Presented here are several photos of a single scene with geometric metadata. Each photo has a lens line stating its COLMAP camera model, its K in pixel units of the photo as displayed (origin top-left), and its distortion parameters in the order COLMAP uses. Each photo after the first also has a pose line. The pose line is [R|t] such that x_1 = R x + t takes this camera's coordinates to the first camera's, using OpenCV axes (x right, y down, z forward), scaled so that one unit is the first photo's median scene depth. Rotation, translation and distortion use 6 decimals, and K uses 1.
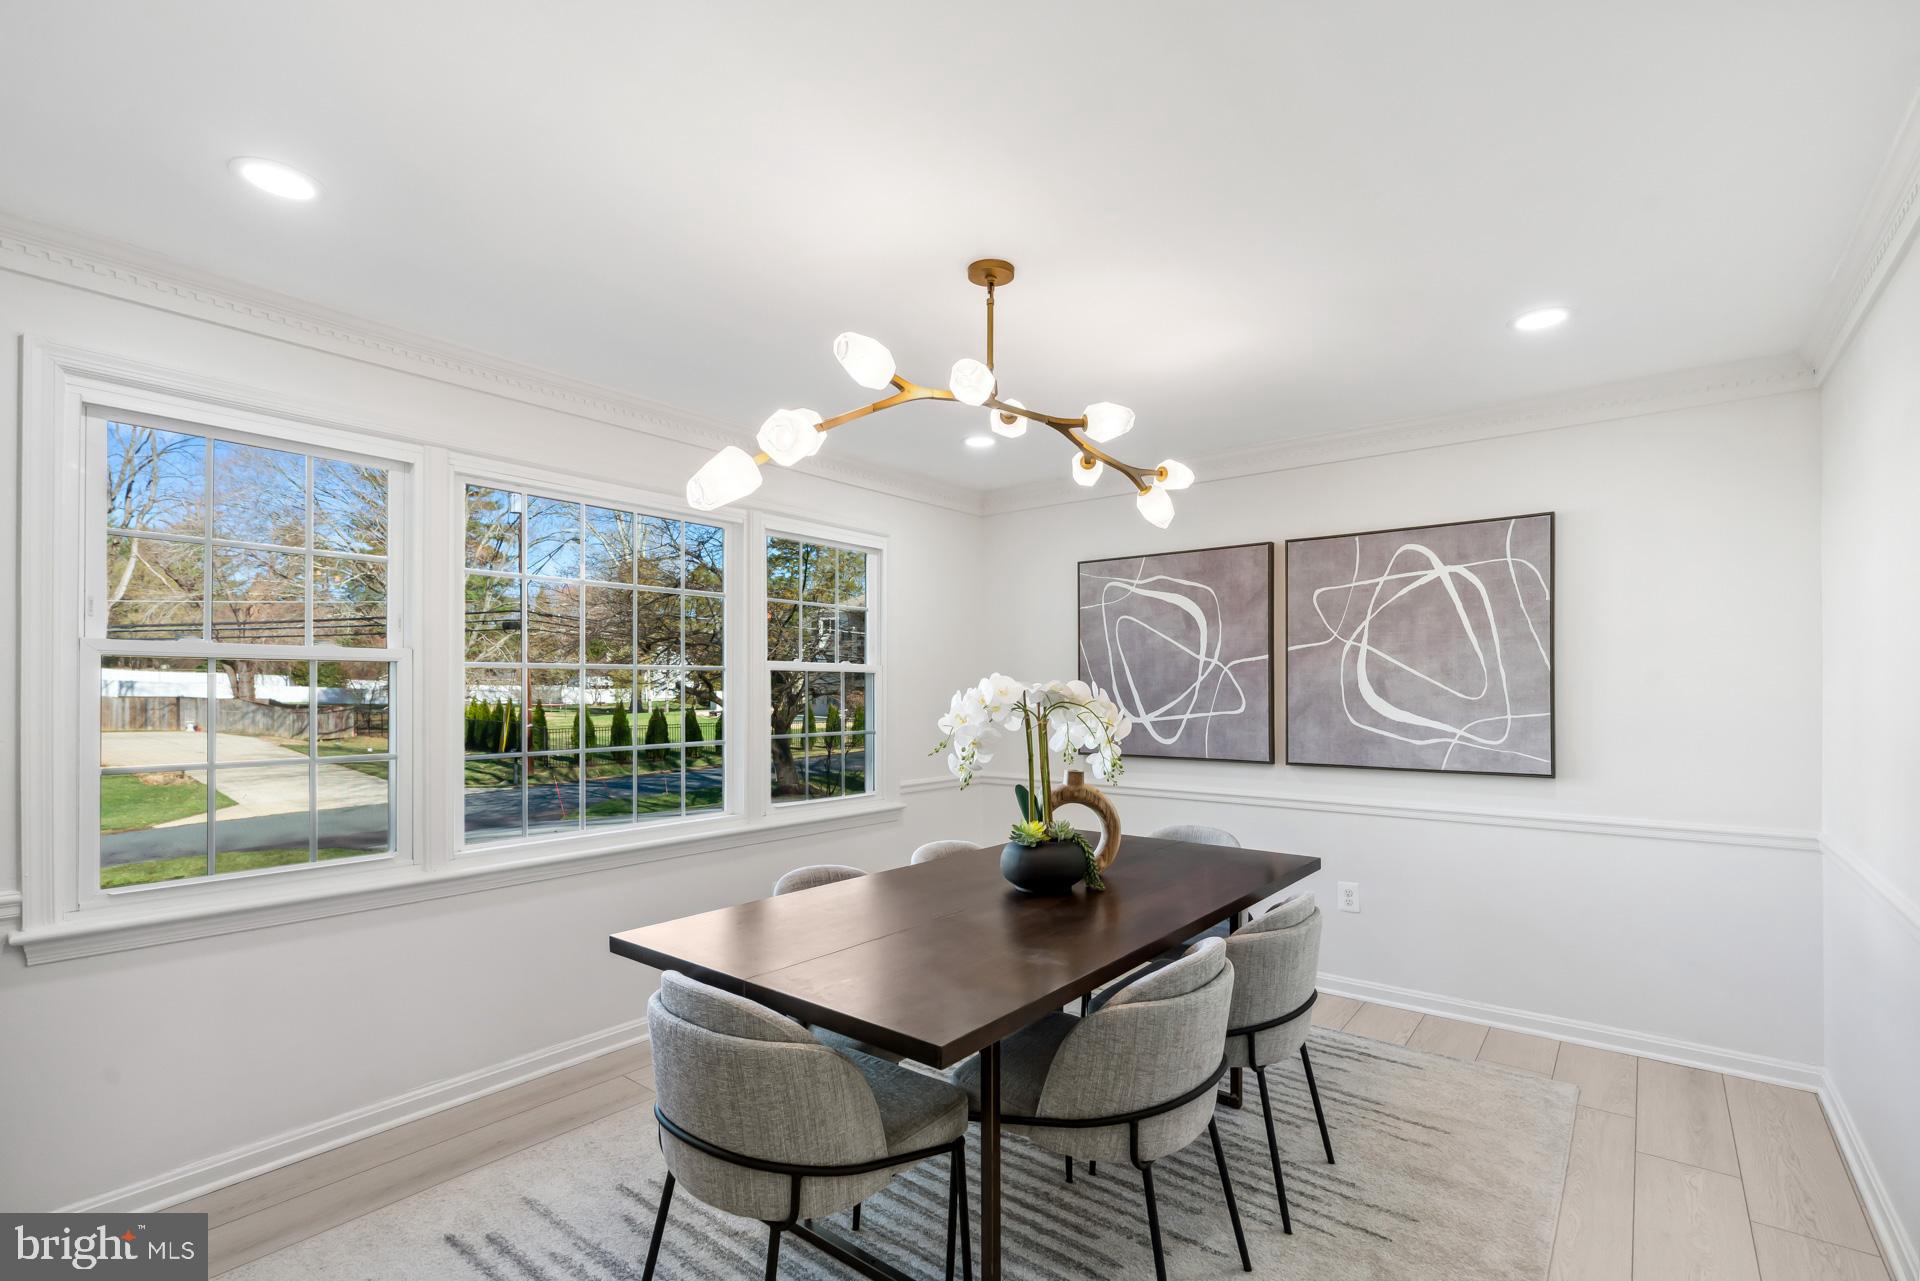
lens RADIAL K [[882.5, 0, 956.3], [0, 882.5, 686.1], [0, 0, 1]] dist [-0.000635, 0.000147]
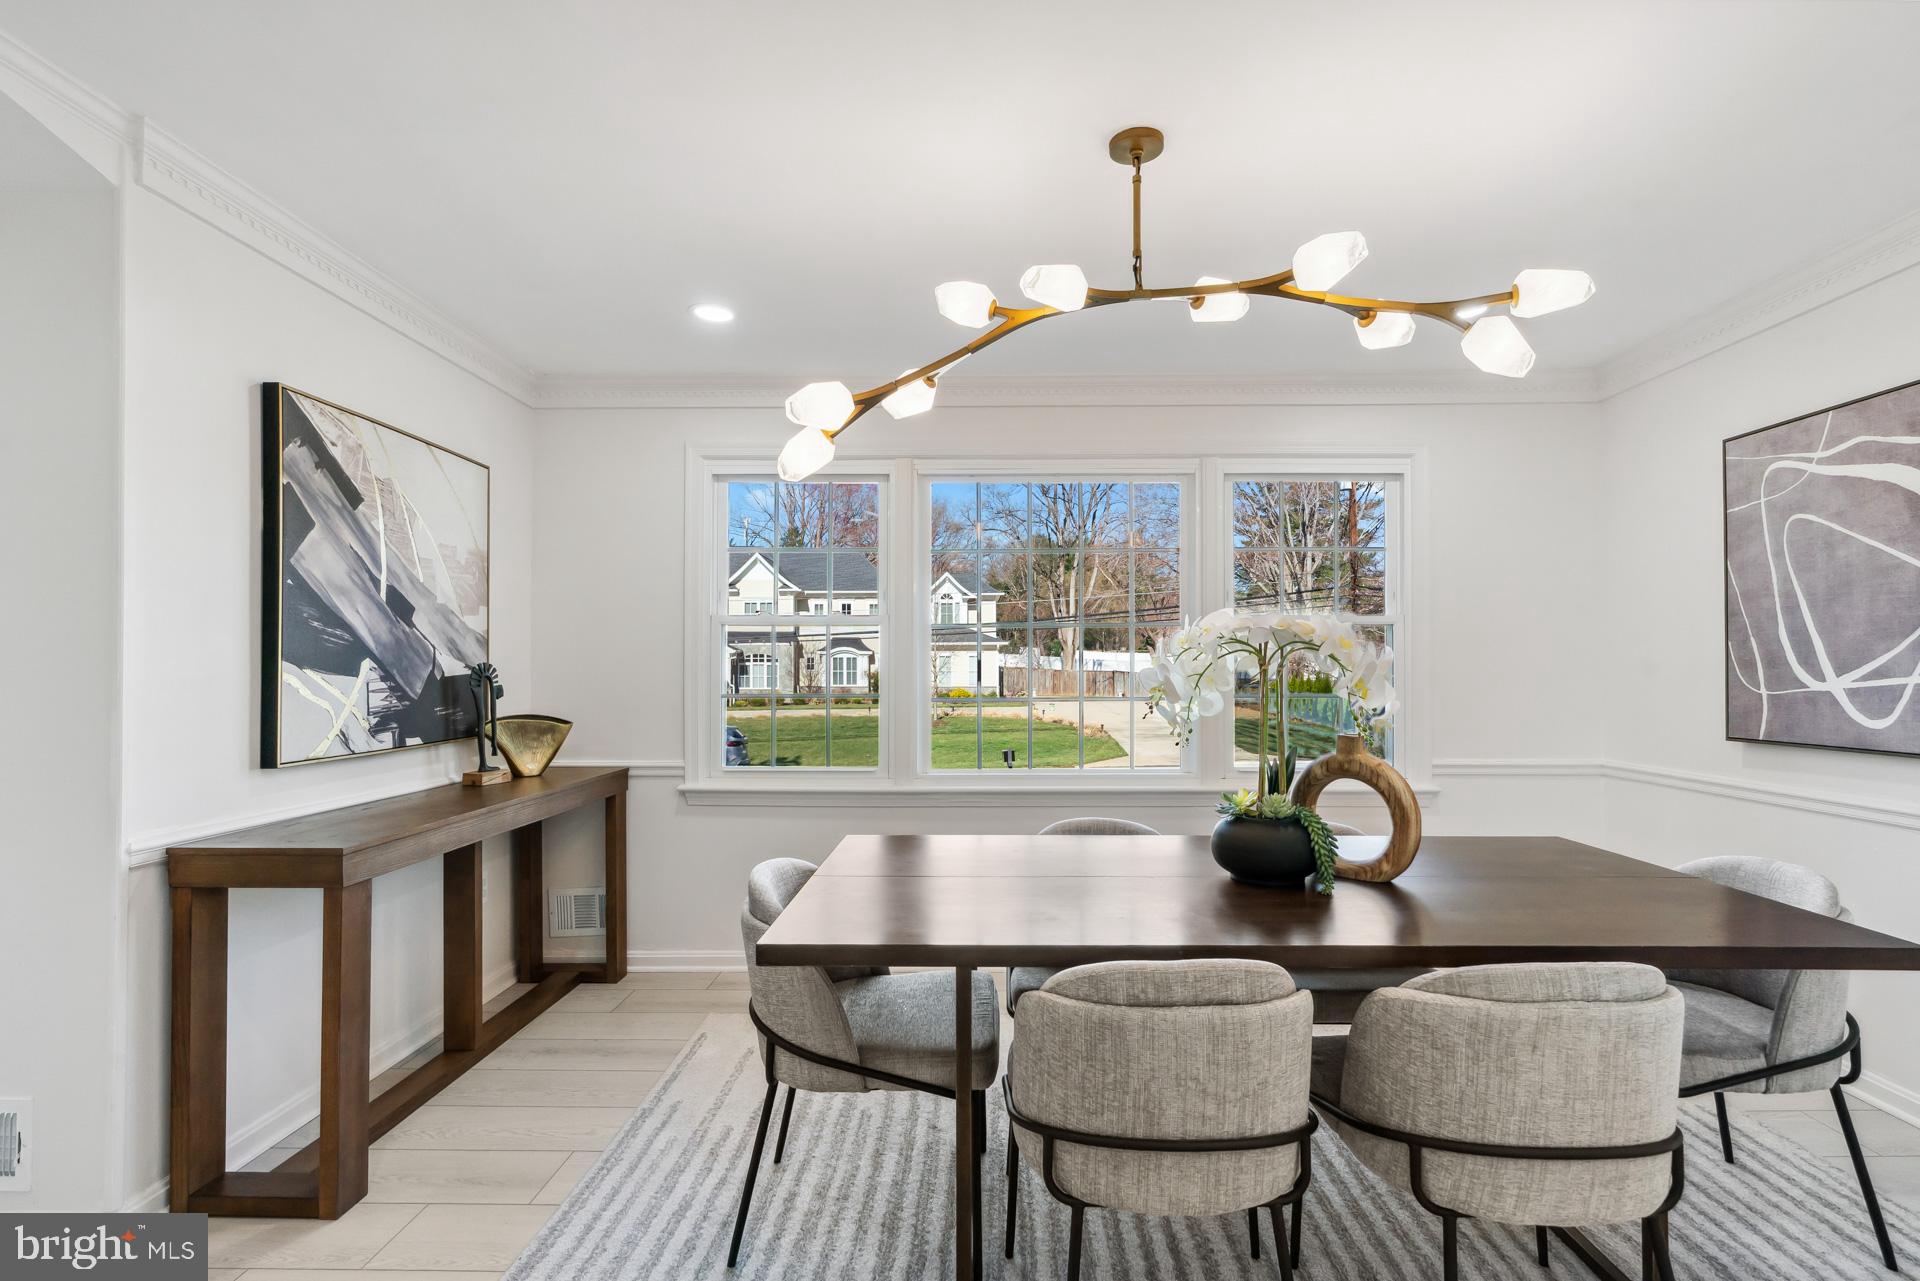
lens RADIAL K [[898.5, 0, 968.9], [0, 898.5, 661.1], [0, 0, 1]] dist [0.000169, 0.000265]
pose [[0.611653, -0.006040, -0.791103, 0.337389], [0.004503, 0.999981, -0.004153, 0.021668], [0.791114, -0.001022, 0.611668, 0.176146]]
